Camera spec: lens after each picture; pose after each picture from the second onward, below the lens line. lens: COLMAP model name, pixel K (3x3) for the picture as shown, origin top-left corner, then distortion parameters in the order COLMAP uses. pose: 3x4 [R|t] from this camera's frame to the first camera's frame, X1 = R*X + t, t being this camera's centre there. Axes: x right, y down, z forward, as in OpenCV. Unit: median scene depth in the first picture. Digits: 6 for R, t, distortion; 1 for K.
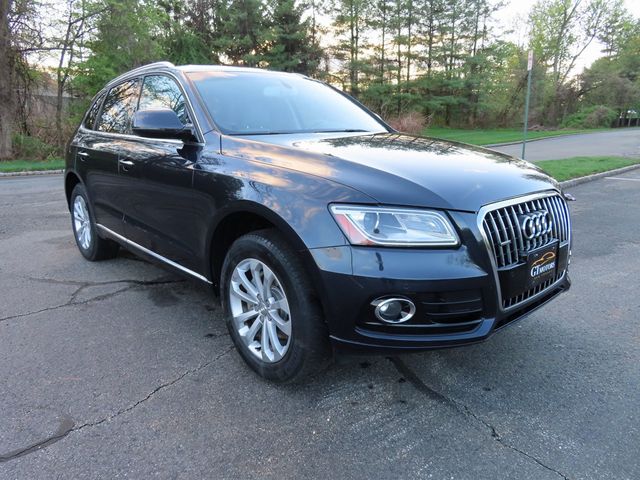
lens RADIAL K [[457.5, 0, 319.9], [0, 457.5, 238.2], [0, 0, 1]] dist [-0.011186, 0.007895]
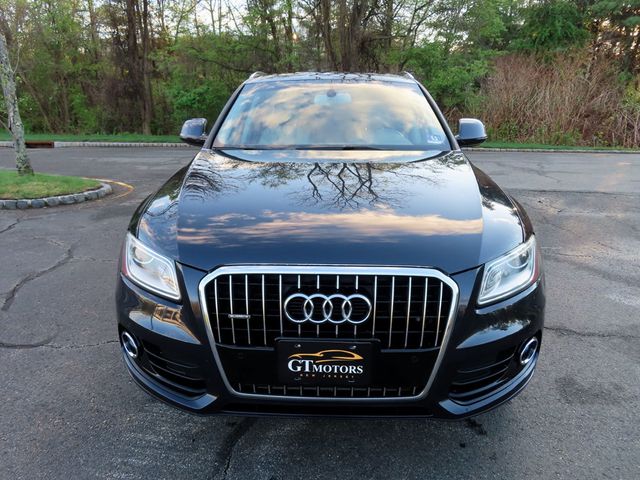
lens RADIAL K [[457.5, 0, 317.3], [0, 457.5, 240.9], [0, 0, 1]] dist [-0.011186, 0.007895]
pose [[0.719845, 0.202814, -0.663845, 0.963141], [-0.164785, 0.978954, 0.120398, -0.228299], [0.674292, 0.022724, 0.738115, 0.462624]]
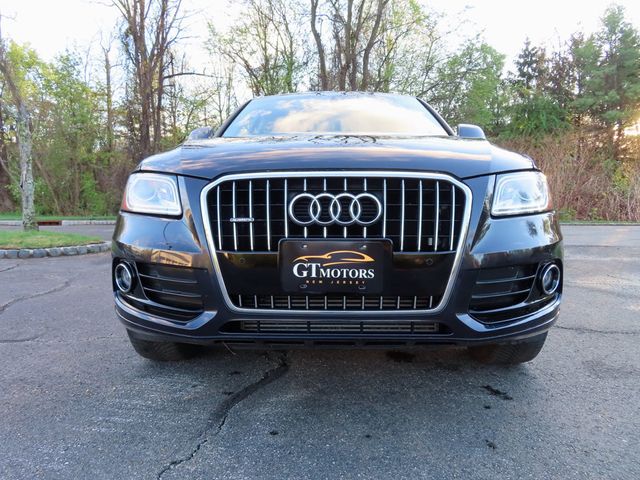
lens RADIAL K [[457.5, 0, 317.5], [0, 457.5, 240.2], [0, 0, 1]] dist [-0.011186, 0.007895]
pose [[0.718736, 0.061538, -0.692555, 0.977551], [-0.161518, 0.983604, -0.080225, 0.080963], [0.676262, 0.169520, 0.716891, 0.508395]]
